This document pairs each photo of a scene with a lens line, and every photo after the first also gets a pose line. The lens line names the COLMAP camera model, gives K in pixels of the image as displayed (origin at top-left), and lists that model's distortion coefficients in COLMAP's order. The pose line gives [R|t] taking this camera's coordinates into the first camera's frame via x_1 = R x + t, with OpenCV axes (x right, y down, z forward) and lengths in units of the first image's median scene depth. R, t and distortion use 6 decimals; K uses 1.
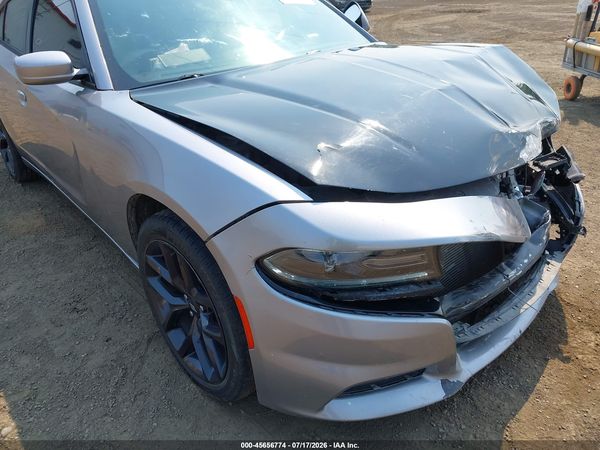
lens RADIAL K [[470.1, 0, 292.9], [0, 470.1, 238.6], [0, 0, 1]] dist [0.003060, -0.010753]
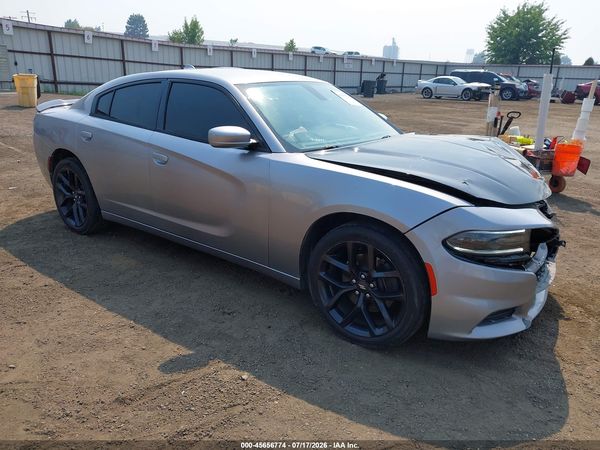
lens RADIAL K [[472.8, 0, 291.1], [0, 472.8, 226.2], [0, 0, 1]] dist [0.004237, -0.002272]
pose [[0.976000, 0.008897, 0.217588, -0.885610], [0.035528, 0.979273, -0.199404, 0.284509], [-0.214852, 0.202349, 0.955455, -0.538839]]
